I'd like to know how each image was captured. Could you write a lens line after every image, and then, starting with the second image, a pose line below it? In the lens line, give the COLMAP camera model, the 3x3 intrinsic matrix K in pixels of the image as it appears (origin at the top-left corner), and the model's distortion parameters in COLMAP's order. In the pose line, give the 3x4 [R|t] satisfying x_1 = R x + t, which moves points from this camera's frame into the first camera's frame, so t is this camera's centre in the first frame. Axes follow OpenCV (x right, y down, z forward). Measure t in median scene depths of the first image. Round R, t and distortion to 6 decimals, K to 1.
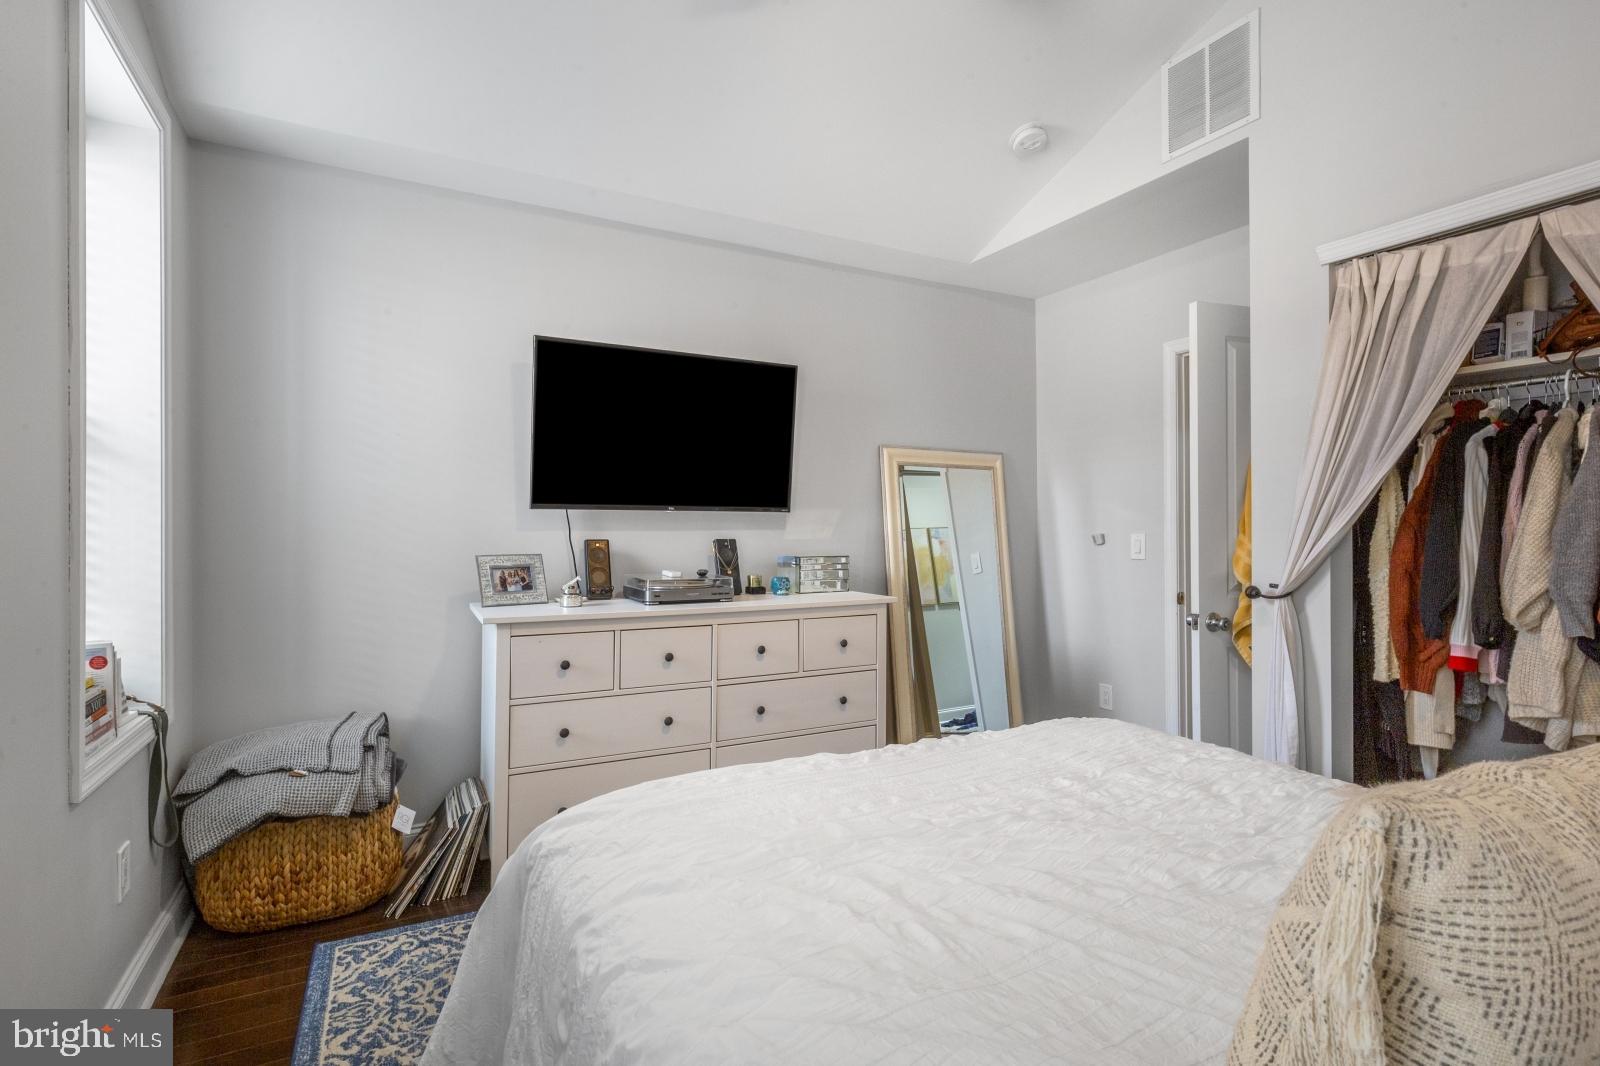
lens RADIAL K [[755.0, 0, 796.6], [0, 755.0, 532.4], [0, 0, 1]] dist [-0.003489, -0.000539]
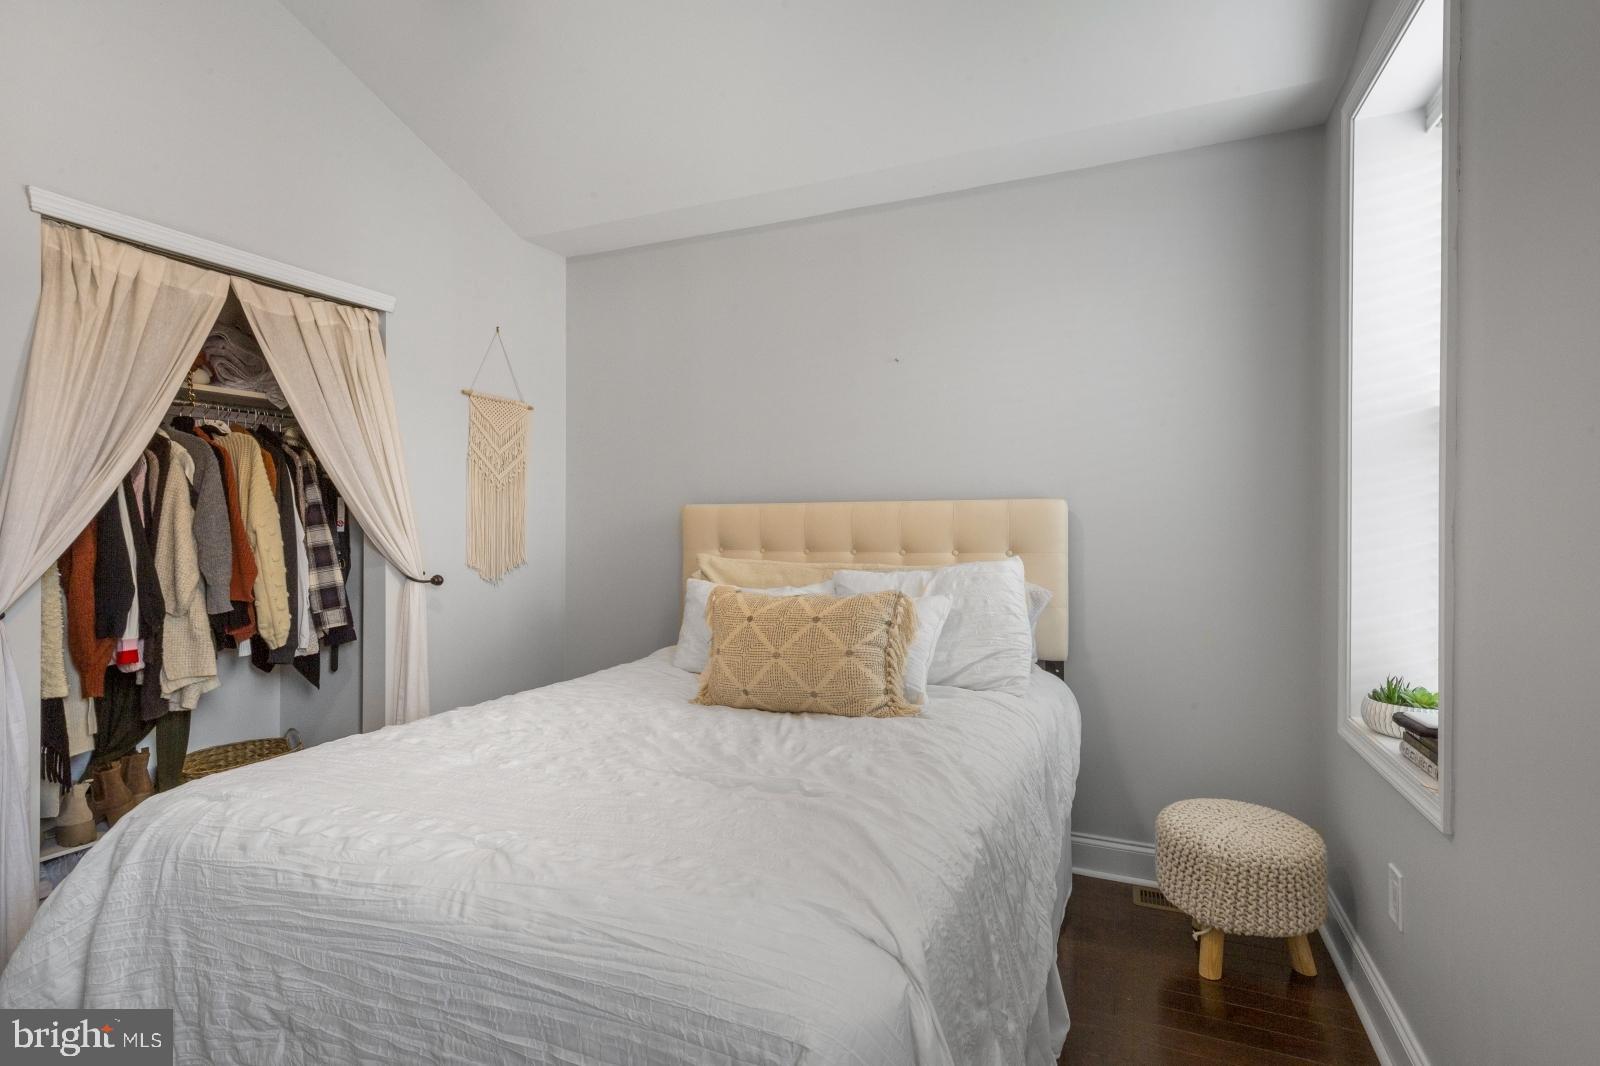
lens RADIAL K [[755.0, 0, 796.6], [0, 755.0, 532.4], [0, 0, 1]] dist [-0.003489, -0.000539]
pose [[-0.611802, -0.009583, 0.790953, -0.531679], [-0.001353, 0.999938, 0.011068, -0.012306], [-0.791010, 0.005701, -0.611777, 0.942069]]
